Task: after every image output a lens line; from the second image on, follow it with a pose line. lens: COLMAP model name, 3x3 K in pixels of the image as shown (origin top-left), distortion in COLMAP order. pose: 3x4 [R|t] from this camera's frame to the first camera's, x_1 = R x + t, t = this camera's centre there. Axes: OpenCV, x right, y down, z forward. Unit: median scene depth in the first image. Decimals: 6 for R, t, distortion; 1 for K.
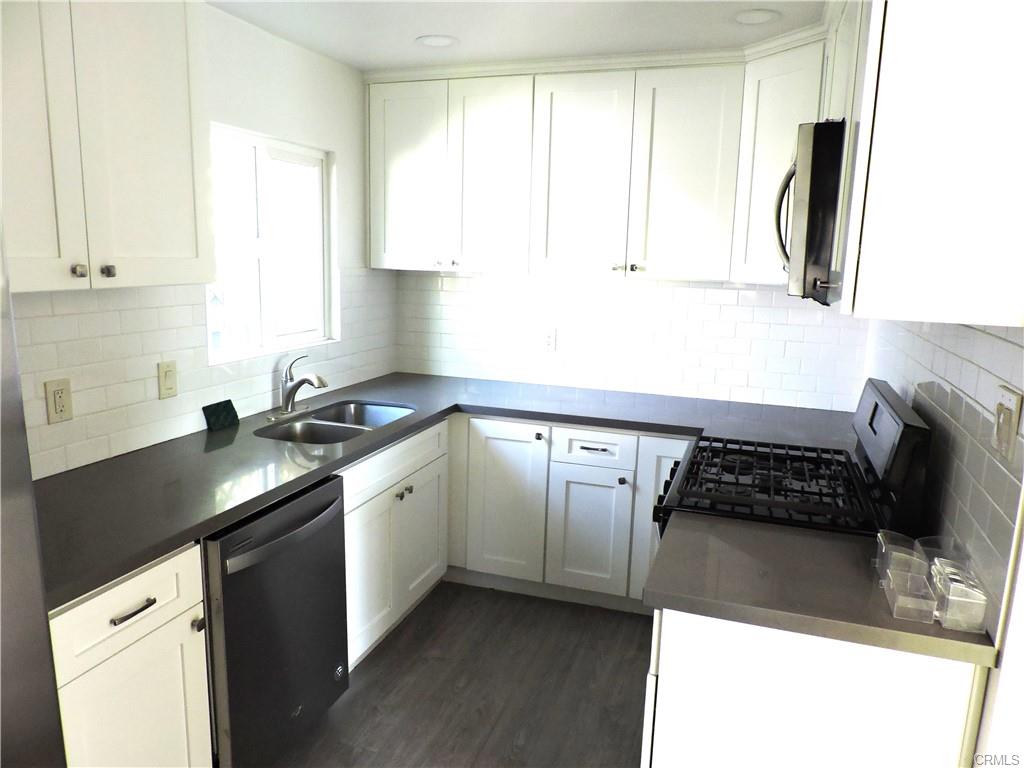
lens RADIAL K [[725.3, 0, 510.7], [0, 725.3, 382.7], [0, 0, 1]] dist [-0.028180, 0.009865]
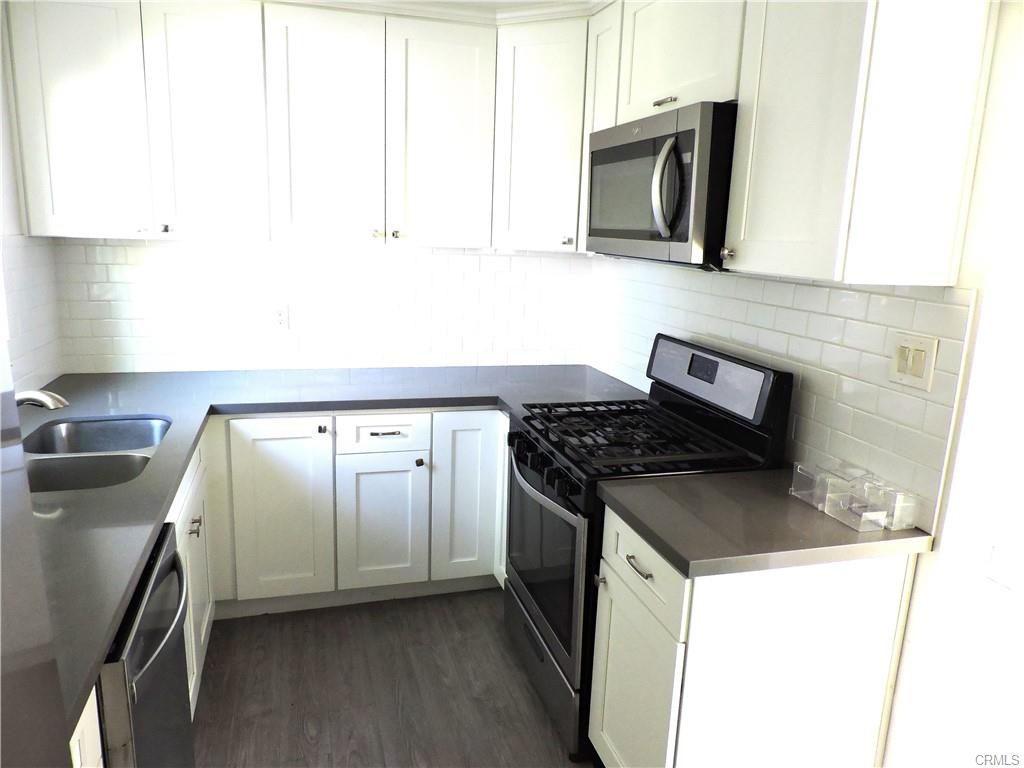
lens RADIAL K [[725.3, 0, 510.1], [0, 725.3, 384.9], [0, 0, 1]] dist [-0.028180, 0.009865]
pose [[0.814087, -0.117282, 0.568776, -0.266358], [0.087098, 0.992975, 0.080089, -0.029136], [-0.574174, -0.015660, 0.818584, 0.155938]]
